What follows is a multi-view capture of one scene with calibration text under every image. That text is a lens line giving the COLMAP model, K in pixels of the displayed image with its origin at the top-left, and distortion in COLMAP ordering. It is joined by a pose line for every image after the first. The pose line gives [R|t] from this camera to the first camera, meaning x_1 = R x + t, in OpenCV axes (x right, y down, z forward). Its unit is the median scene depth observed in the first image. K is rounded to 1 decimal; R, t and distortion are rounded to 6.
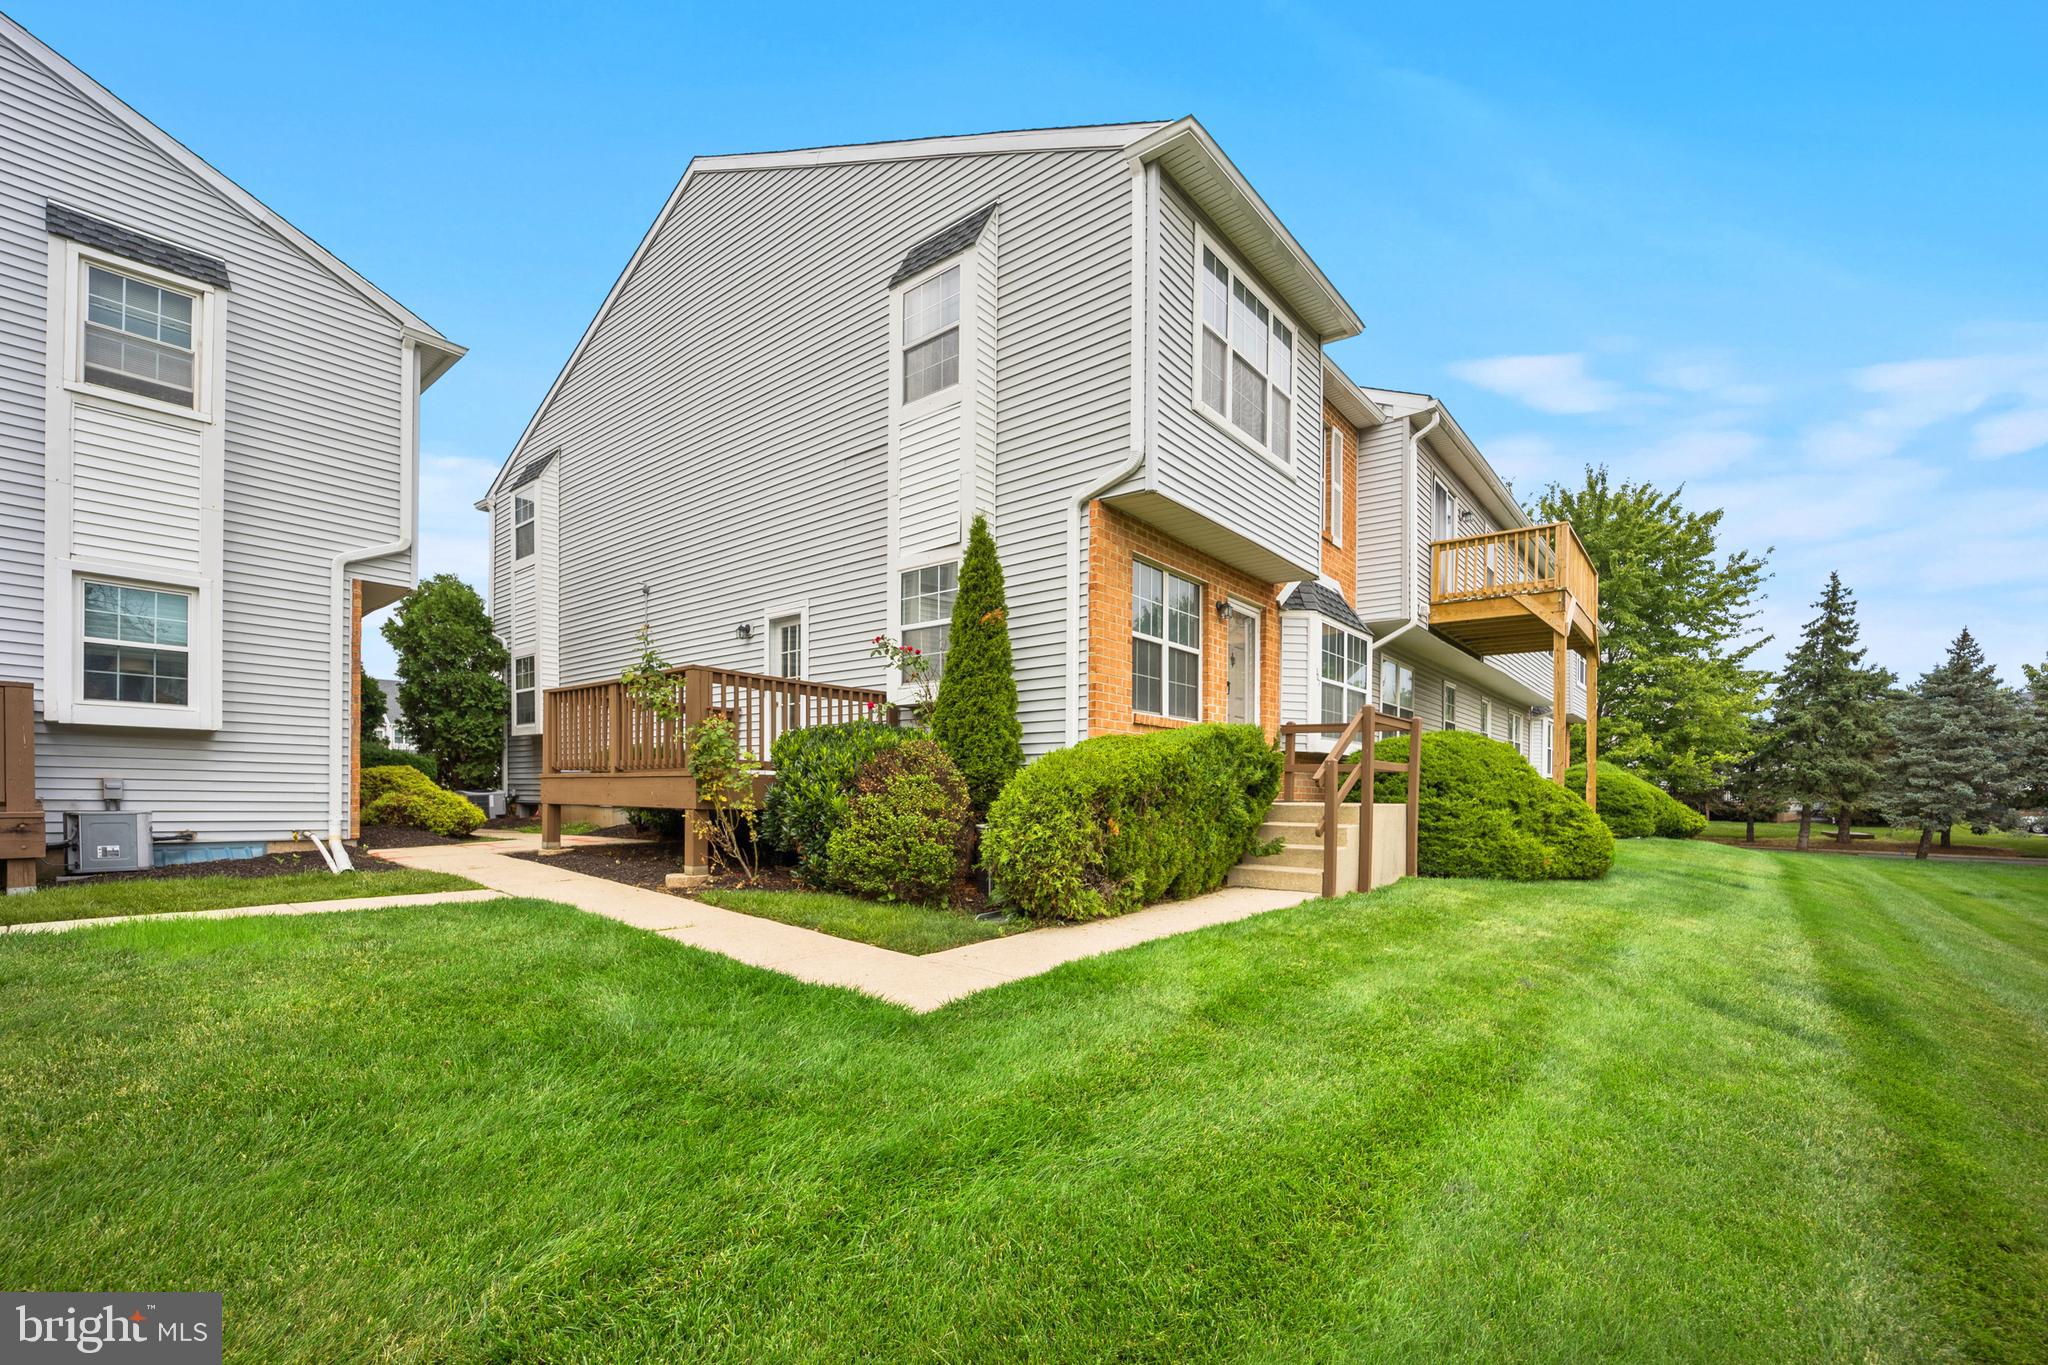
lens RADIAL K [[859.4, 0, 1026.4], [0, 859.4, 784.8], [0, 0, 1]] dist [0.000162, 0.000224]
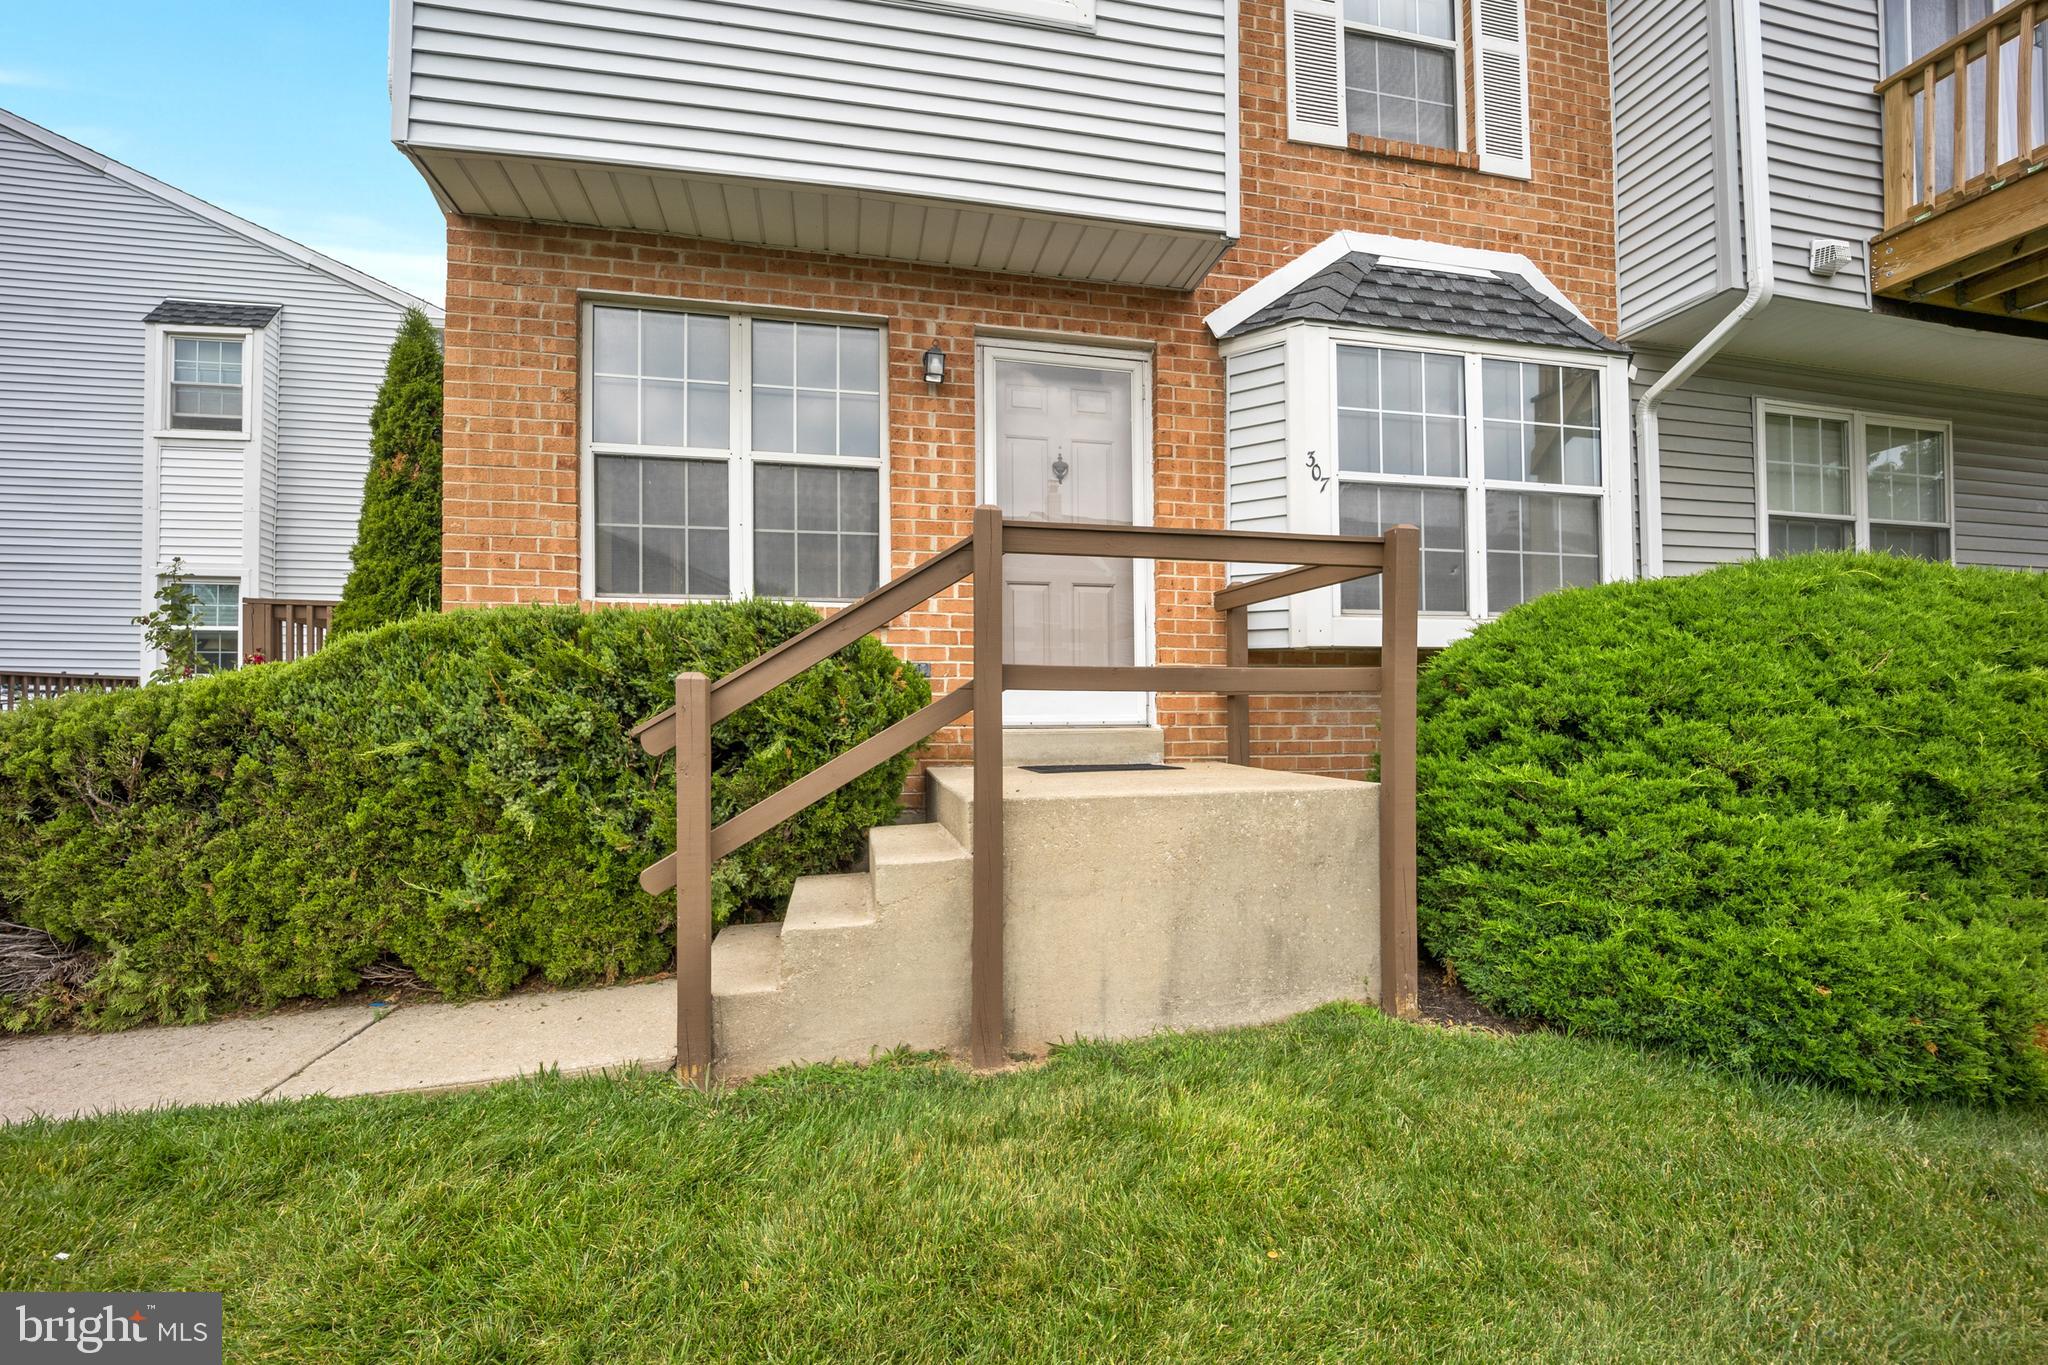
lens RADIAL K [[845.1, 0, 1015.7], [0, 845.1, 682.9], [0, 0, 1]] dist [-0.005472, -0.000370]
pose [[0.789618, -0.044038, -0.612016, 0.584036], [0.021392, 0.998791, -0.044269, -0.006457], [0.613225, 0.021864, 0.789606, 0.713564]]
